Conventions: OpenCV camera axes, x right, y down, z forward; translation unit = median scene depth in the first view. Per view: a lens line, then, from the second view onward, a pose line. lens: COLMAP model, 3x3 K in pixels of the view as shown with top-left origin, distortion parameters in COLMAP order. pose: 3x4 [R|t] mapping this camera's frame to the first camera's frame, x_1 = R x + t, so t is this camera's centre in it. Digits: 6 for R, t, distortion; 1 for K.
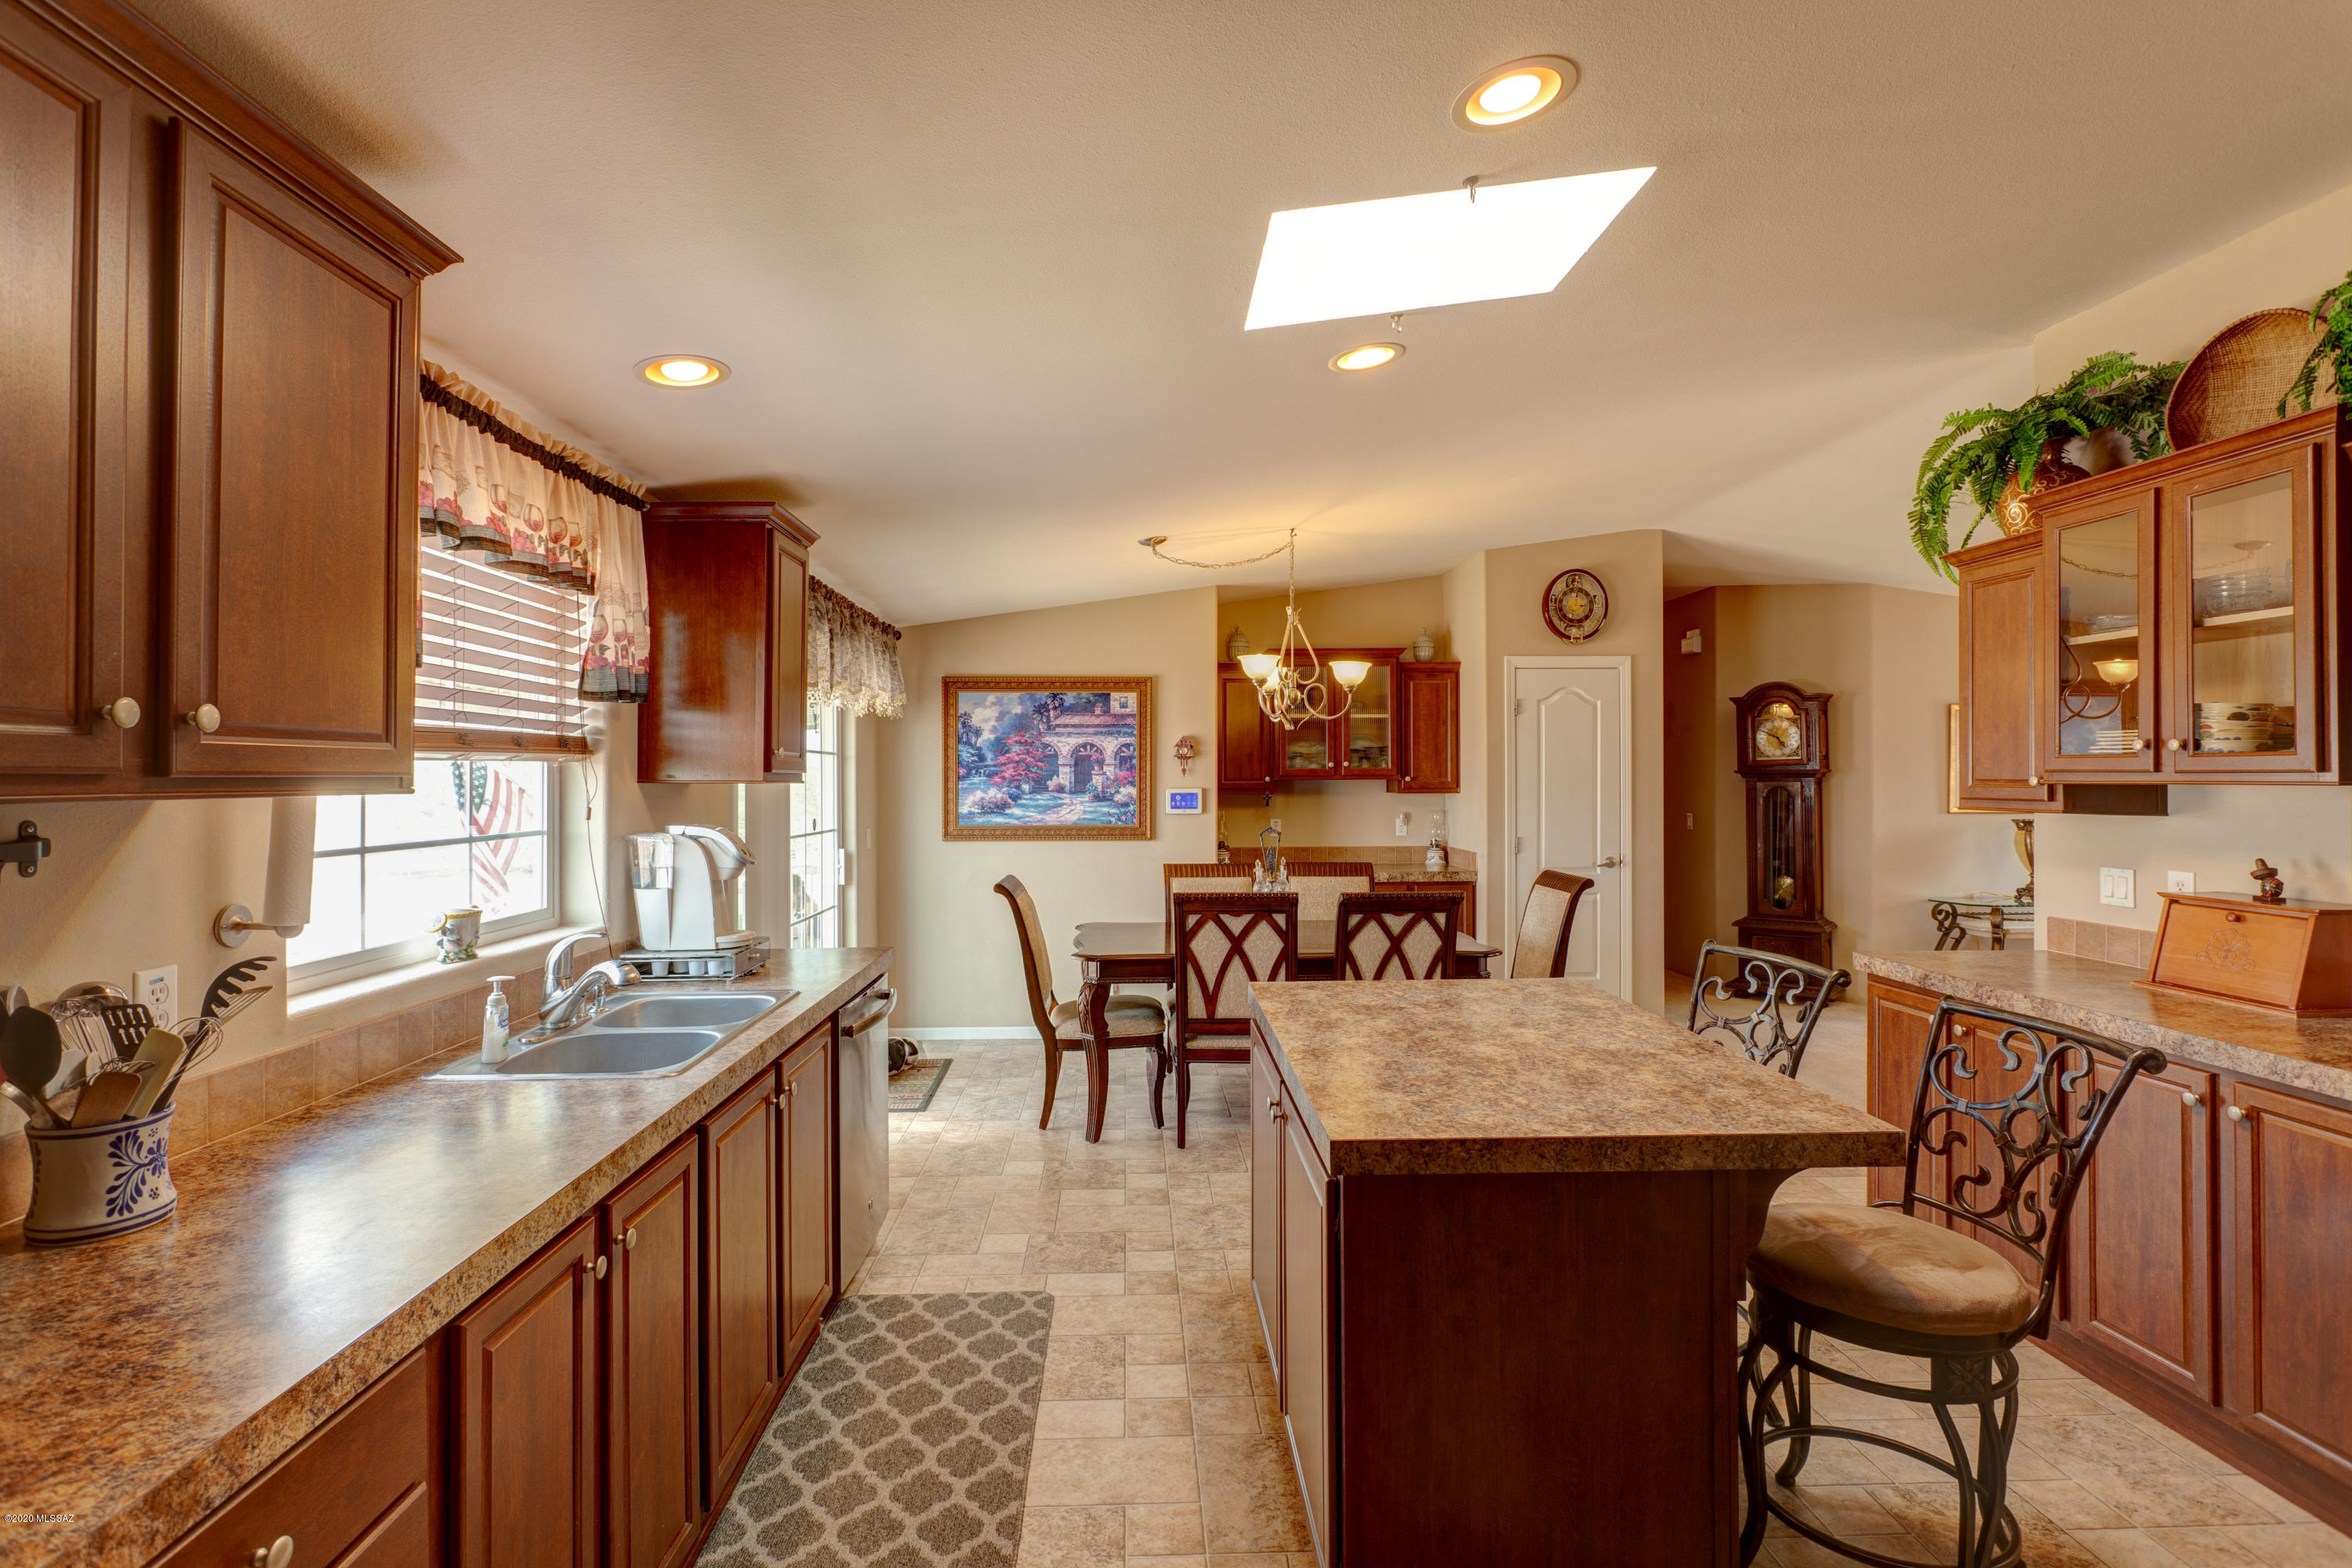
lens RADIAL K [[1120.7, 0, 1196.6], [0, 1120.7, 778.2], [0, 0, 1]] dist [0.006149, -0.000071]
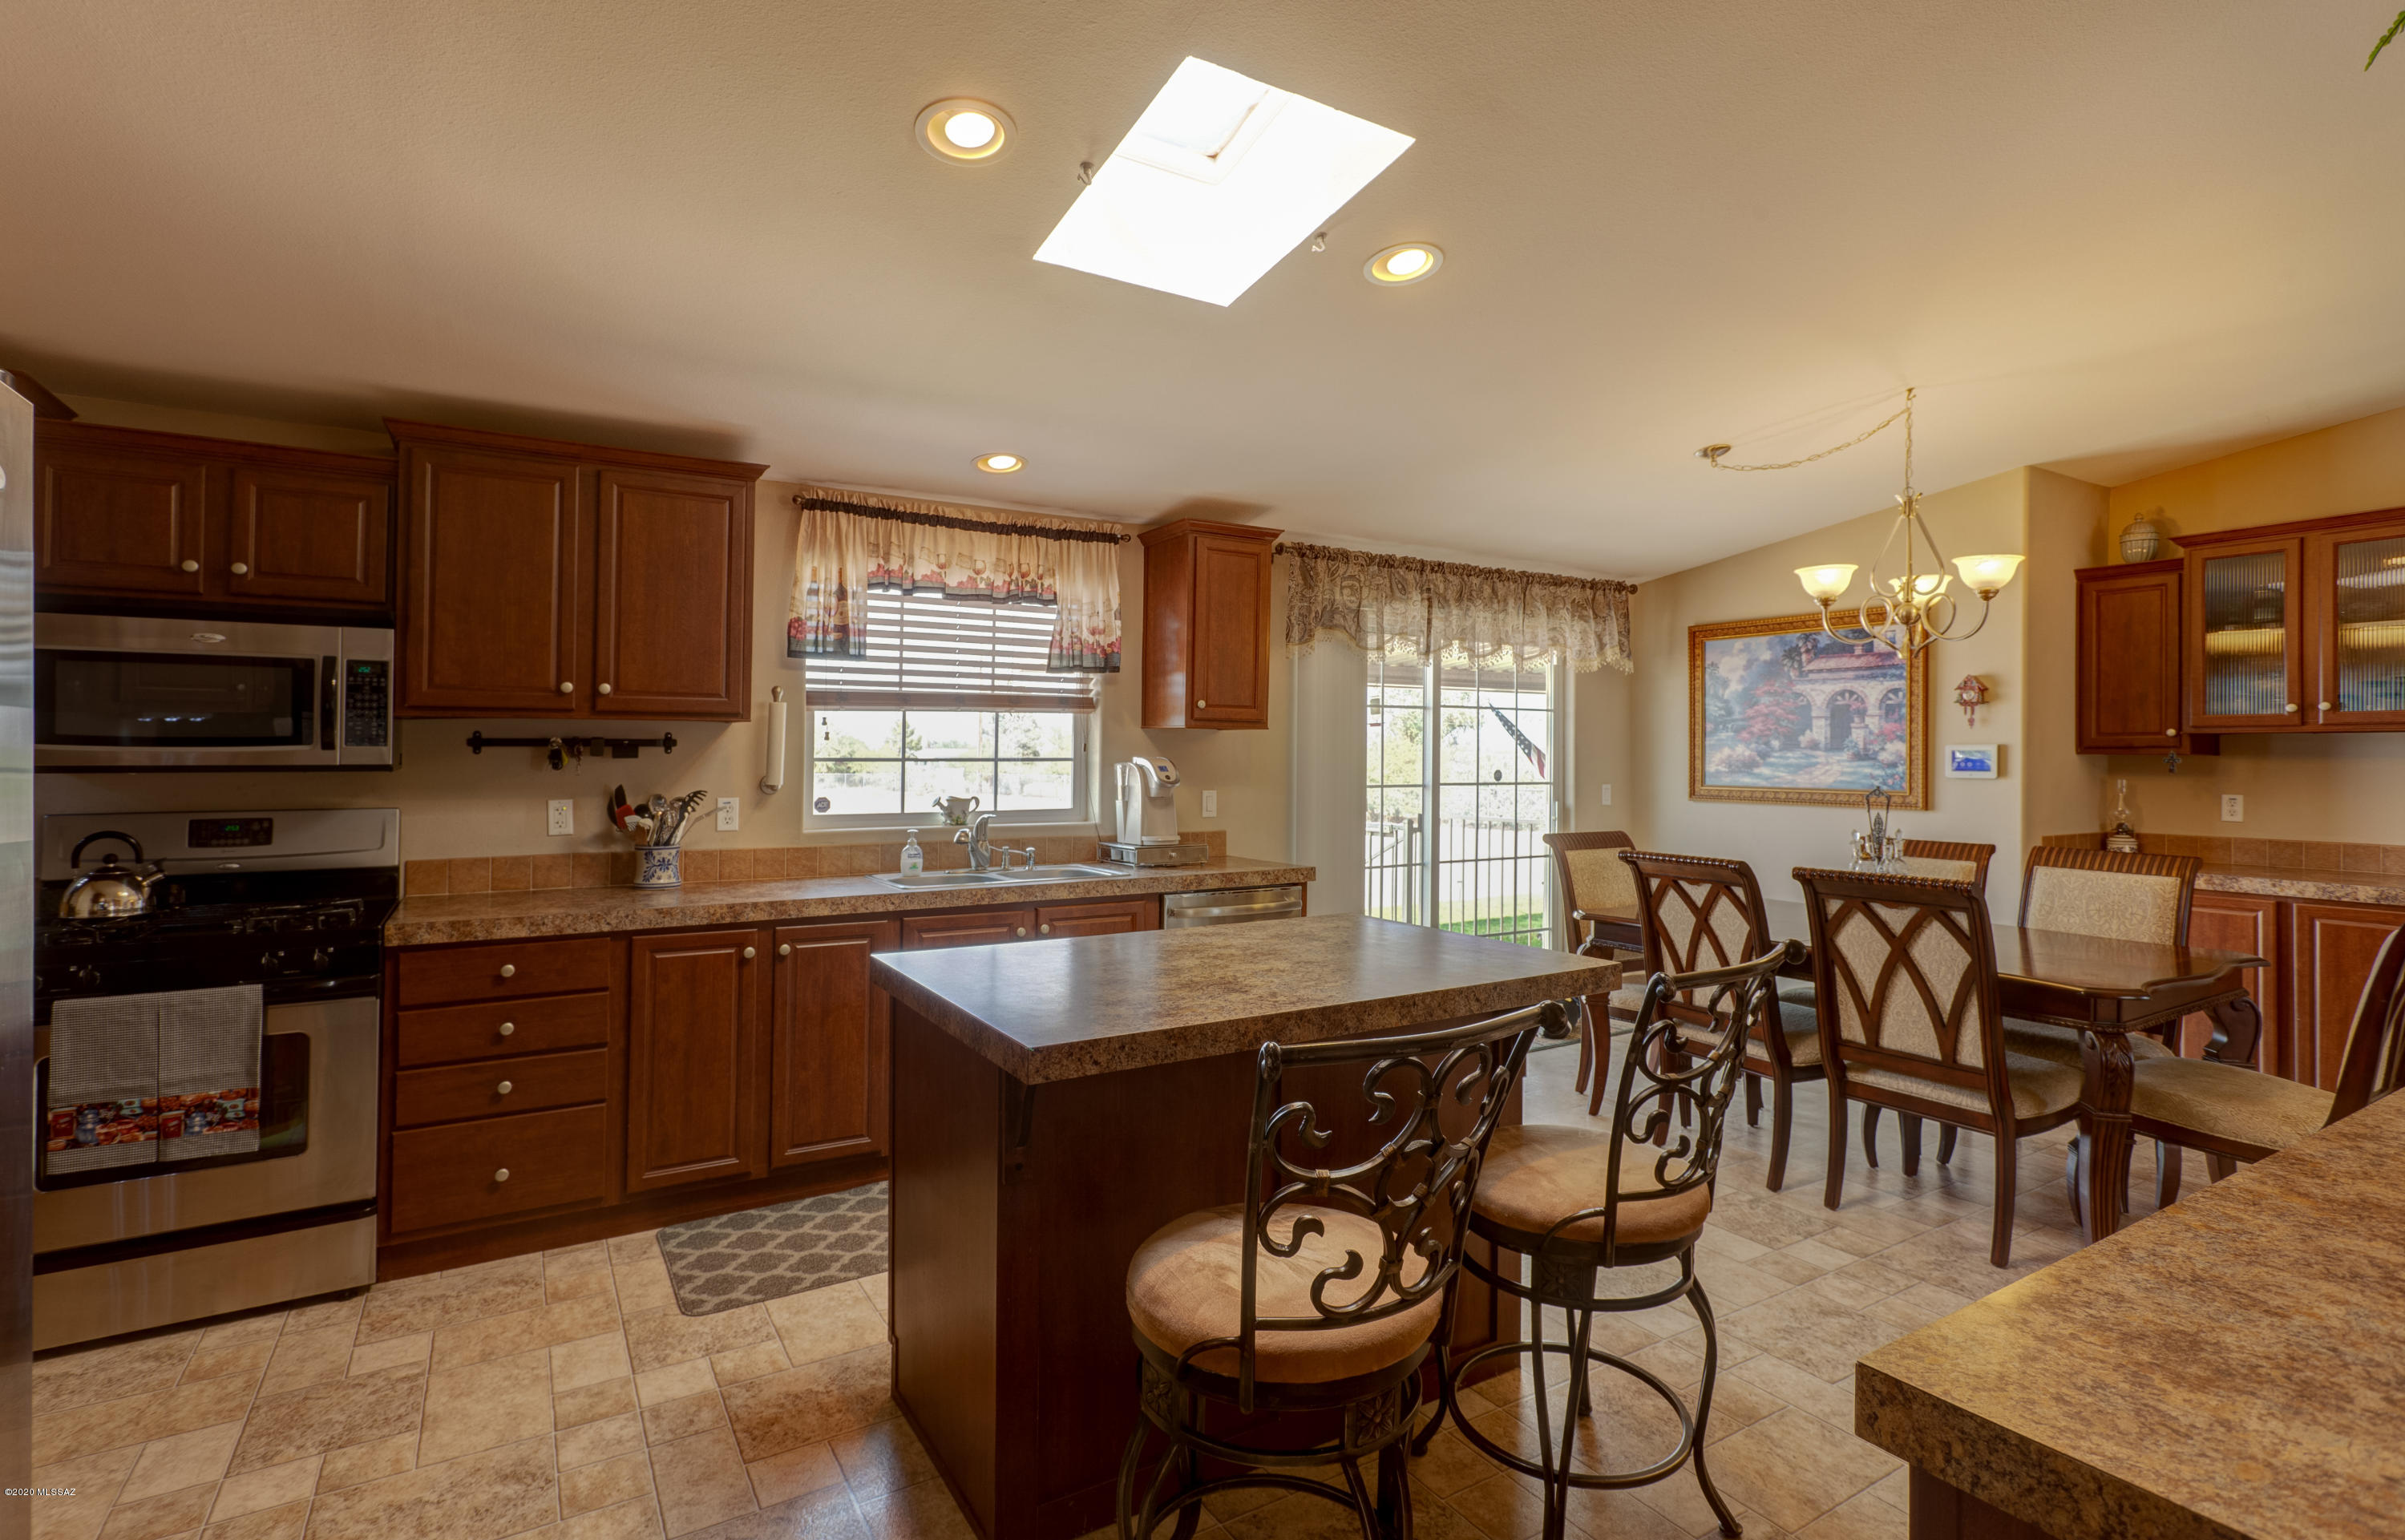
lens RADIAL K [[1202.3, 0, 1288.5], [0, 1202.3, 726.6], [0, 0, 1]] dist [0.002348, -0.000182]
pose [[0.481613, -0.017056, -0.876218, 0.490177], [-0.007187, 0.999700, -0.023410, 0.019576], [0.876354, 0.017572, 0.481346, 0.216298]]
